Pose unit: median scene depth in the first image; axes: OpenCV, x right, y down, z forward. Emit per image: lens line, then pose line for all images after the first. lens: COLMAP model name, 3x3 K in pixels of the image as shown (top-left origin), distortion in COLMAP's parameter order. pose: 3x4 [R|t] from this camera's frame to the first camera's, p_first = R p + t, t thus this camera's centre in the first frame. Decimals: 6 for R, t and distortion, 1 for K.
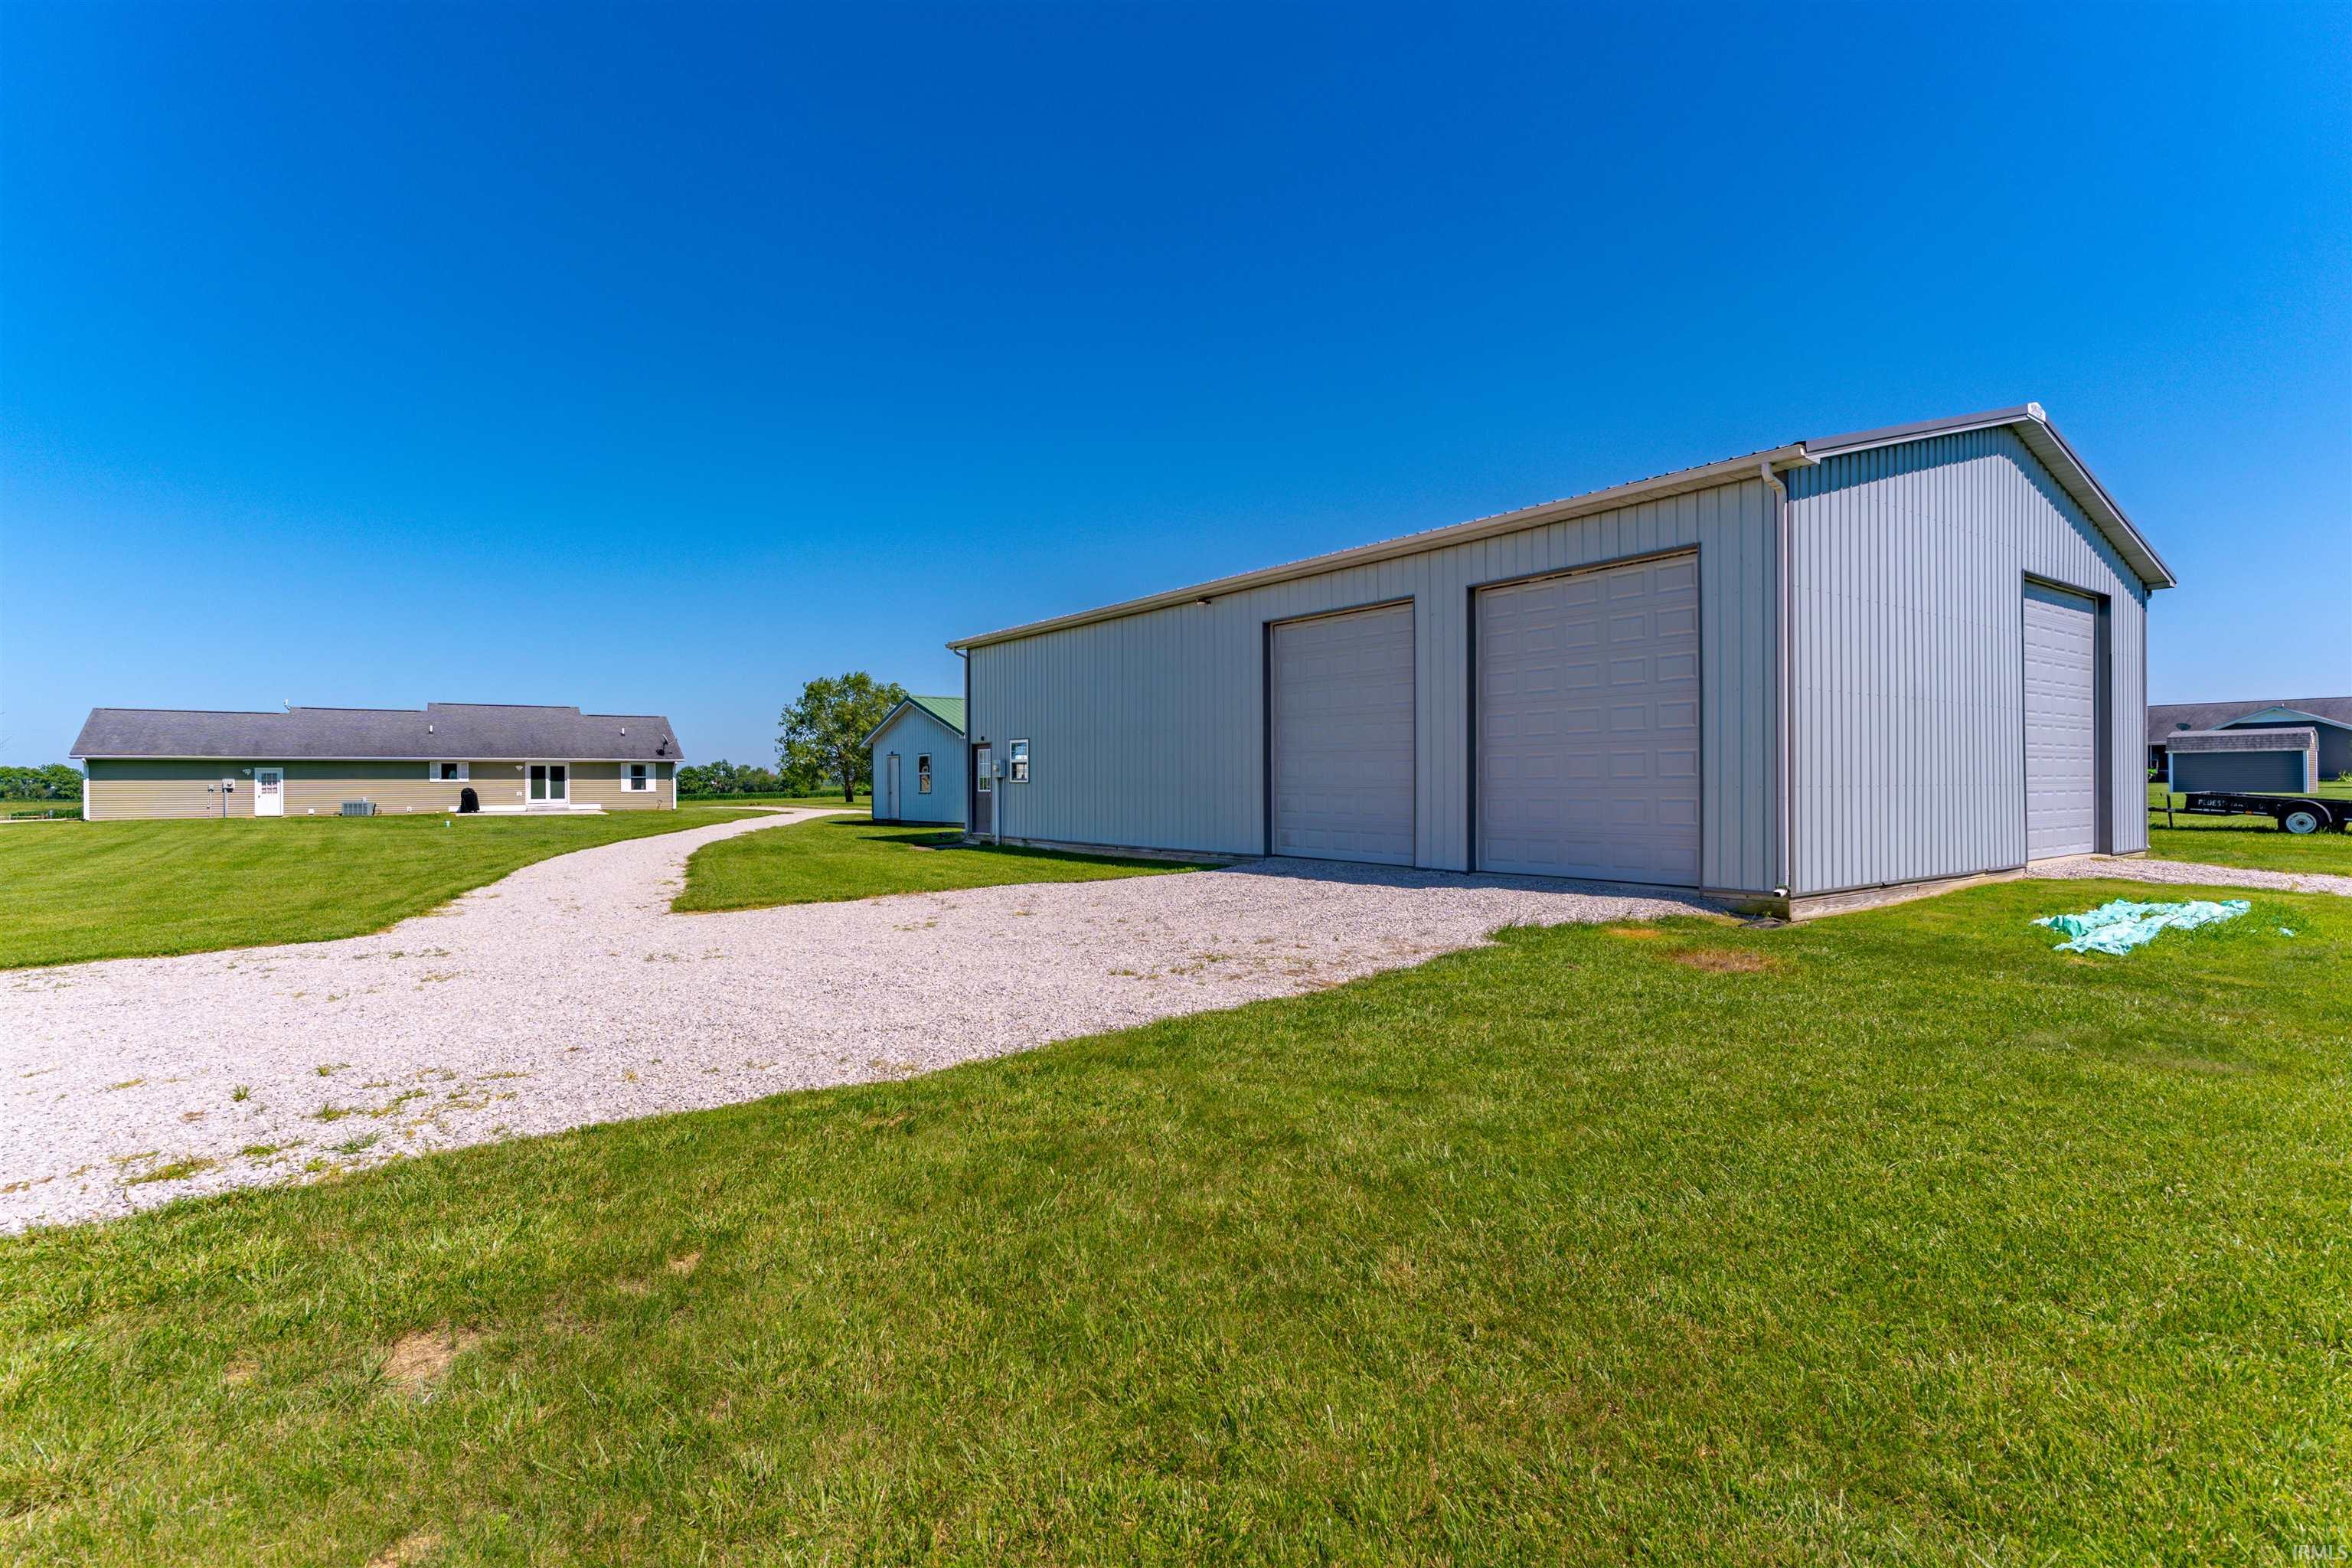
lens RADIAL K [[1128.8, 0, 1169.9], [0, 1128.8, 785.7], [0, 0, 1]] dist [0.002507, 0.000947]
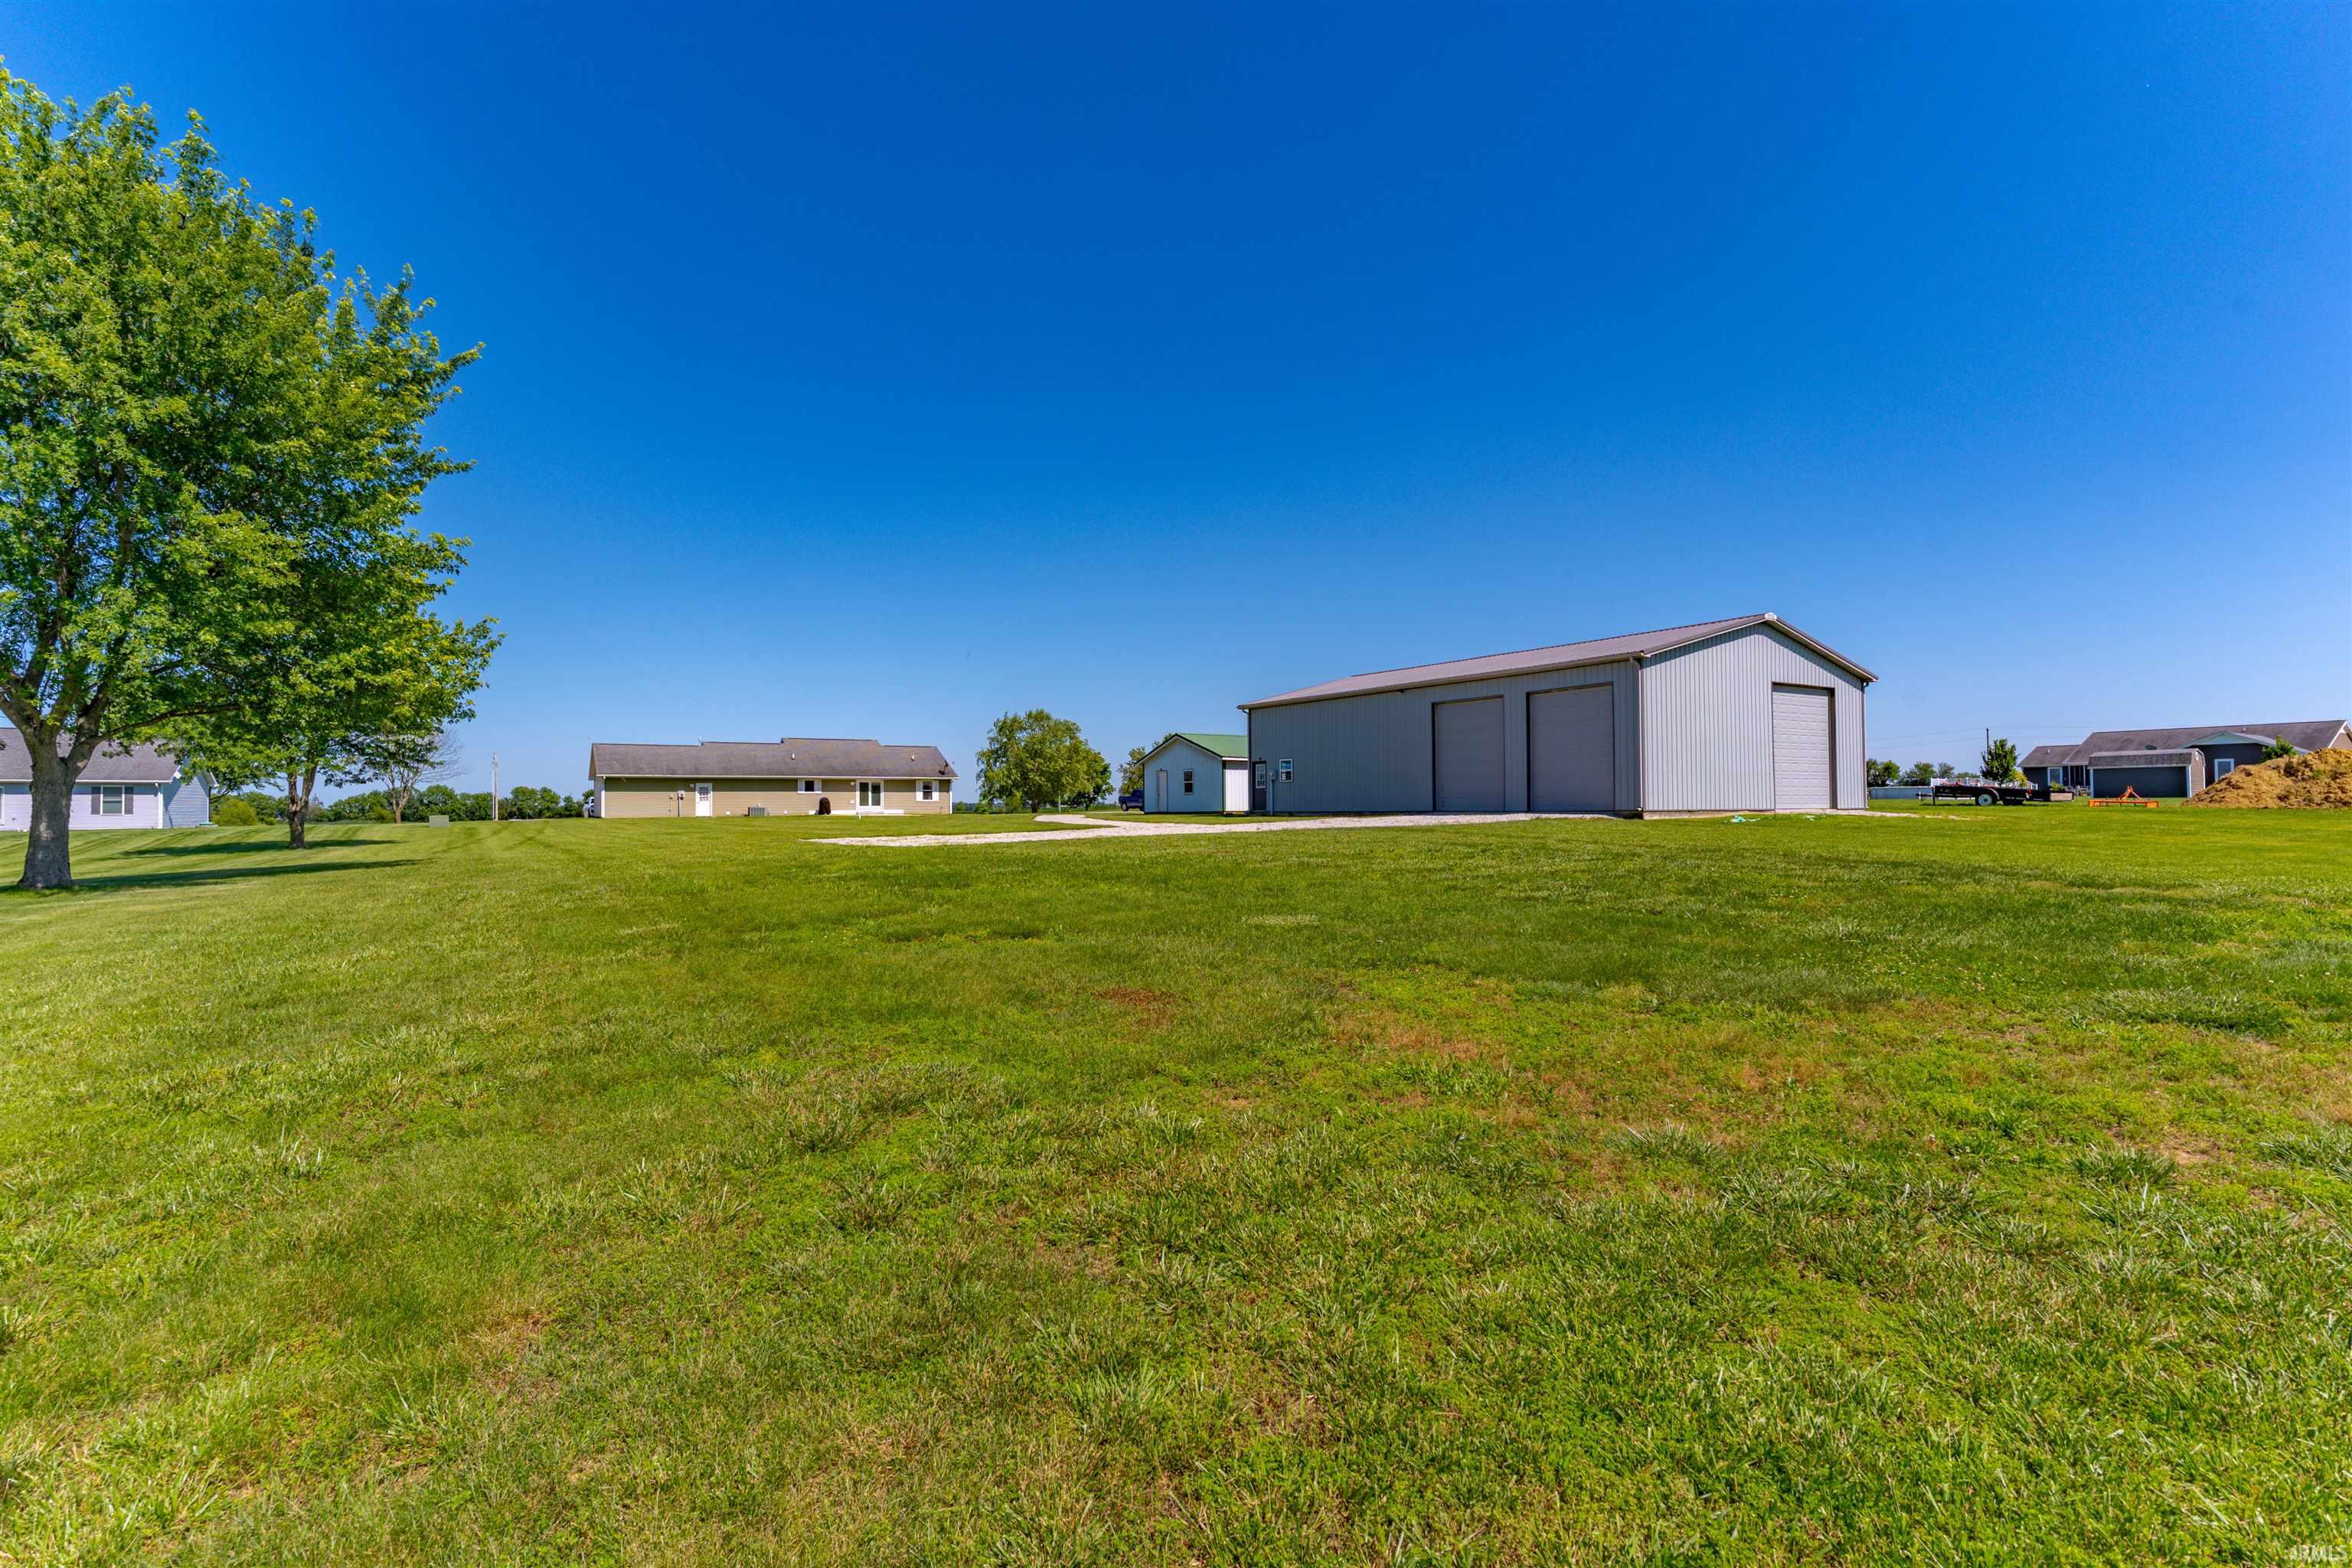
lens RADIAL K [[1114.4, 0, 1165.5], [0, 1114.4, 774.2], [0, 0, 1]] dist [0.000778, 0.000375]
pose [[0.997562, -0.003827, -0.069683, -0.087776], [0.001512, 0.999446, -0.033247, 0.019463], [0.069772, 0.033061, 0.997015, -0.367167]]
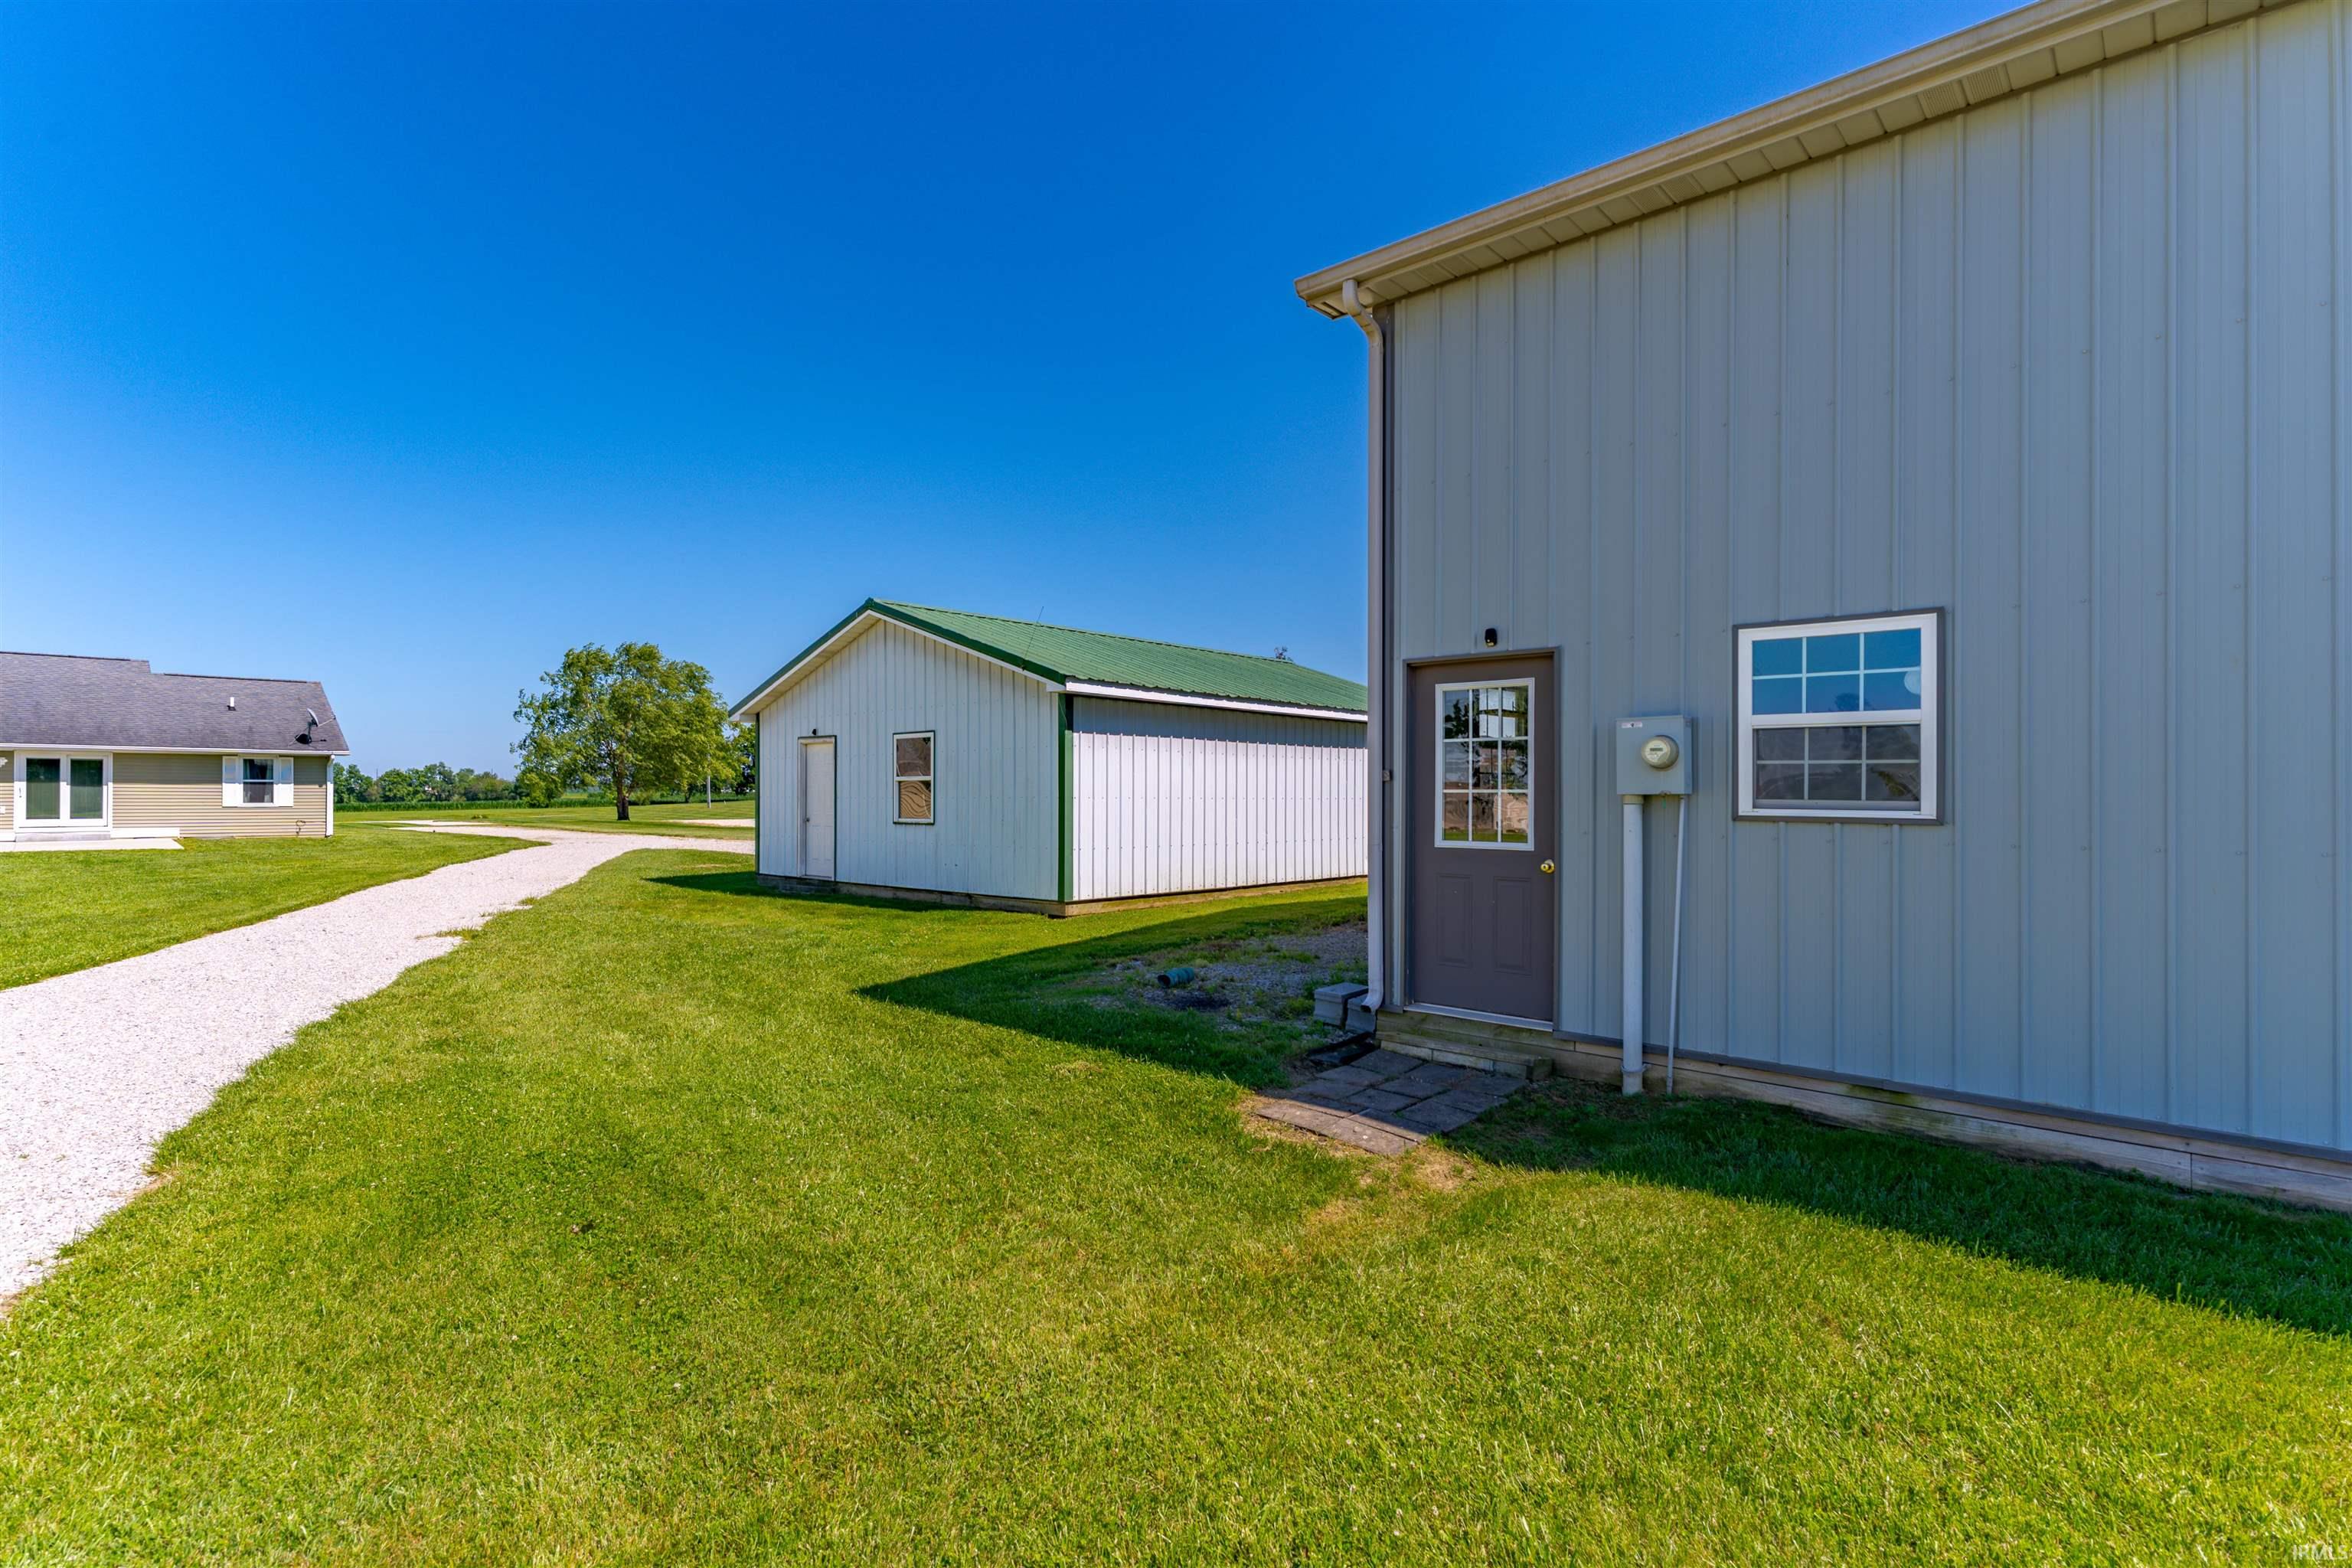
lens RADIAL K [[1123.4, 0, 1229.4], [0, 1123.4, 788.4], [0, 0, 1]] dist [-0.000737, -0.005625]
pose [[0.972349, 0.007556, 0.233408, -0.126524], [-0.005908, 0.999952, -0.007761, -0.002297], [-0.233456, 0.006168, 0.972348, 0.343314]]
